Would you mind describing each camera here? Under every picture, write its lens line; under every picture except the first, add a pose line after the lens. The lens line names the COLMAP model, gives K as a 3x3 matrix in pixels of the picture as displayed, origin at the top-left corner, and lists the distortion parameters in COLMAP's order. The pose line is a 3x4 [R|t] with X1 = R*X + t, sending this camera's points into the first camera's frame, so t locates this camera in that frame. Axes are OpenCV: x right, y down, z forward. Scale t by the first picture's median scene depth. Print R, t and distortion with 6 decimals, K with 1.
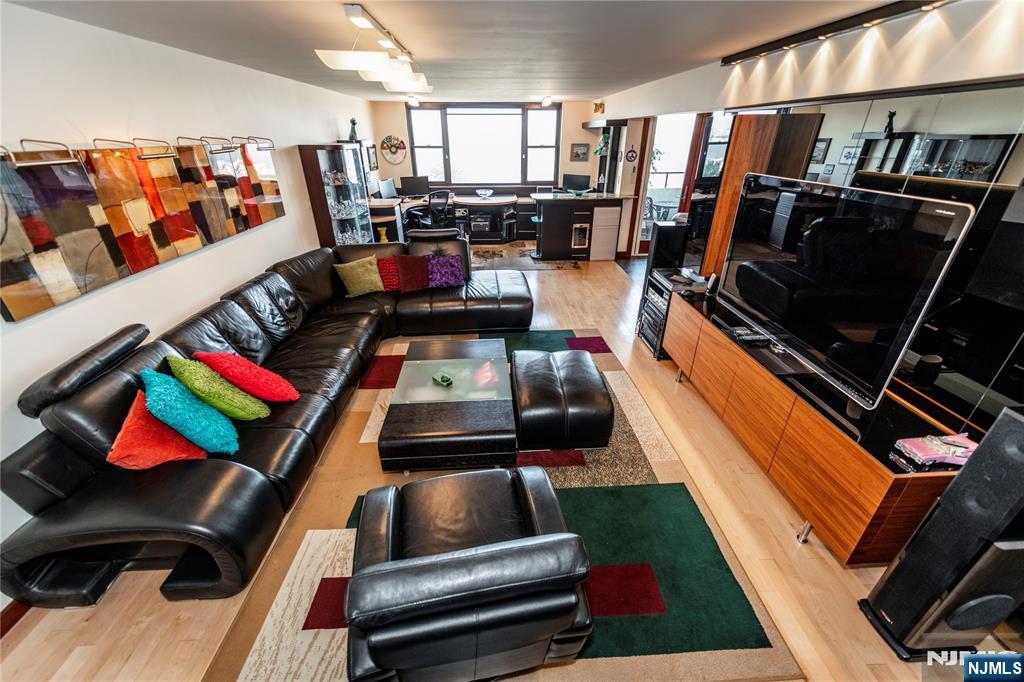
lens RADIAL K [[402.1, 0, 512.0], [0, 402.1, 341.0], [0, 0, 1]] dist [0.025195, -0.010169]
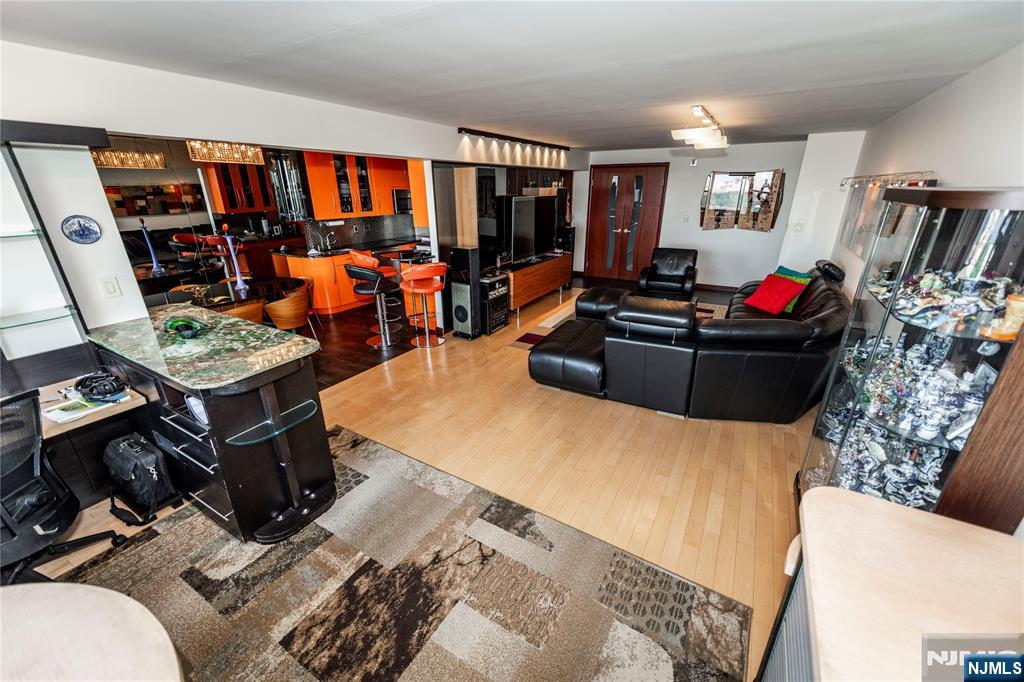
lens RADIAL K [[402.1, 0, 512.0], [0, 402.1, 341.0], [0, 0, 1]] dist [0.025195, -0.010169]
pose [[-0.833306, -0.195901, 0.516937, -0.404411], [0.255118, 0.693295, 0.673986, -0.854165], [-0.490424, 0.693517, -0.527749, 1.717204]]
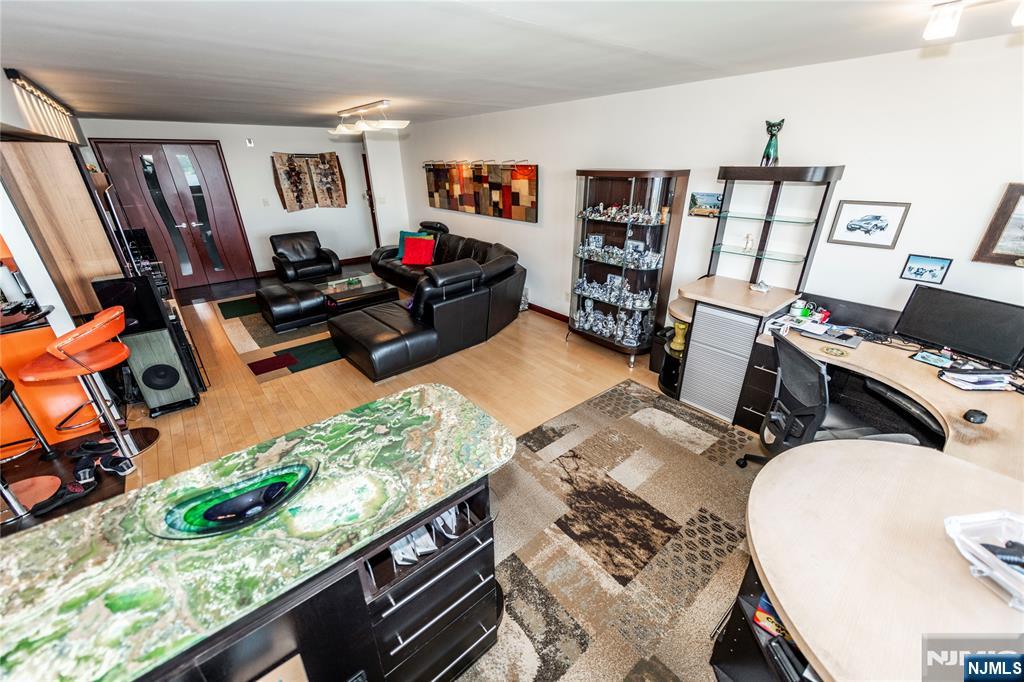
lens RADIAL K [[402.1, 0, 512.0], [0, 402.1, 341.0], [0, 0, 1]] dist [0.025195, -0.010169]
pose [[-0.799069, 0.257681, -0.543221, 0.249382], [-0.262410, 0.663437, 0.700708, -0.907800], [0.540952, 0.702461, -0.462514, 1.775773]]
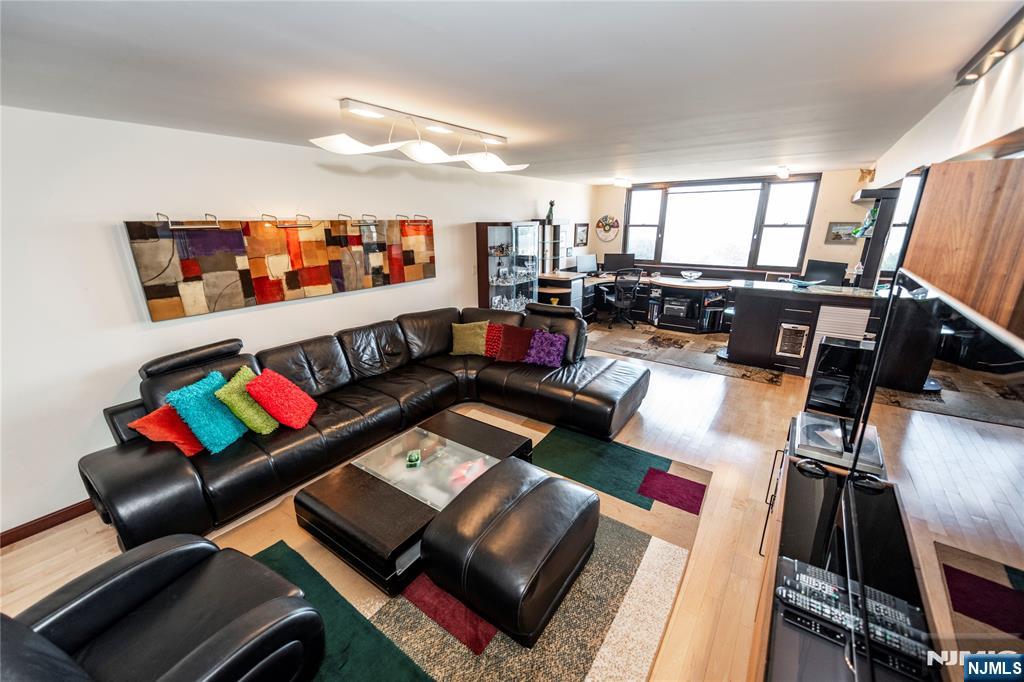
lens RADIAL K [[402.1, 0, 512.0], [0, 402.1, 341.0], [0, 0, 1]] dist [0.025195, -0.010169]
pose [[0.779628, 0.178650, -0.600220, 0.349487], [-0.279917, 0.956784, -0.078808, -0.103437], [0.560202, 0.229452, 0.795943, 0.236491]]
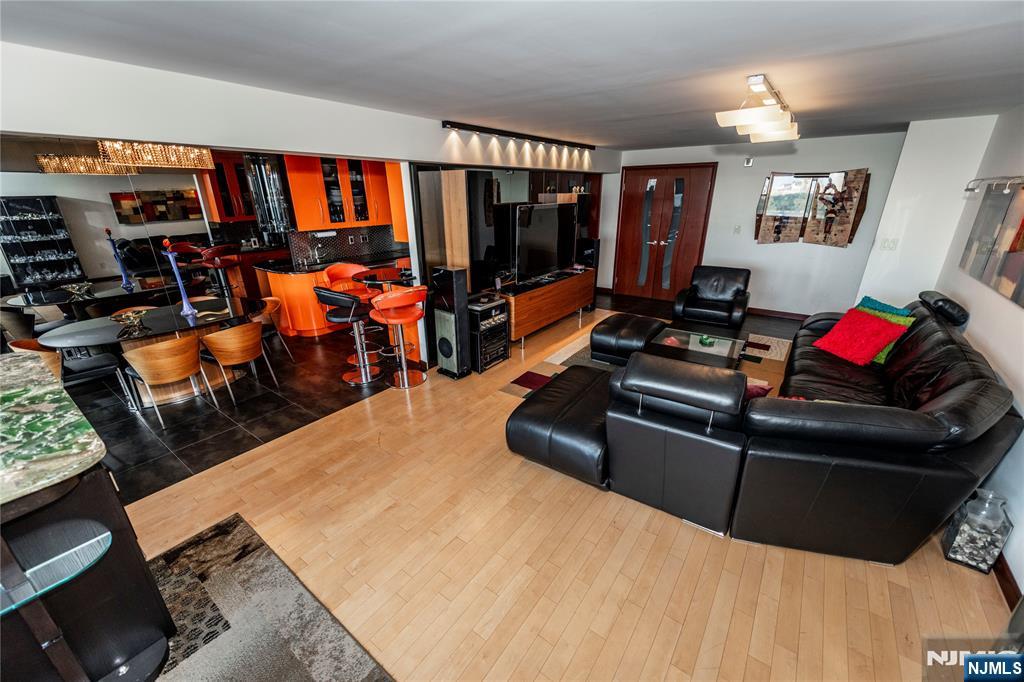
lens RADIAL K [[402.1, 0, 512.0], [0, 402.1, 341.0], [0, 0, 1]] dist [0.025195, -0.010169]
pose [[-0.772787, -0.216131, 0.596730, -0.350901], [0.297029, 0.707738, 0.641000, -0.731387], [-0.560869, 0.672603, -0.482734, 1.467052]]
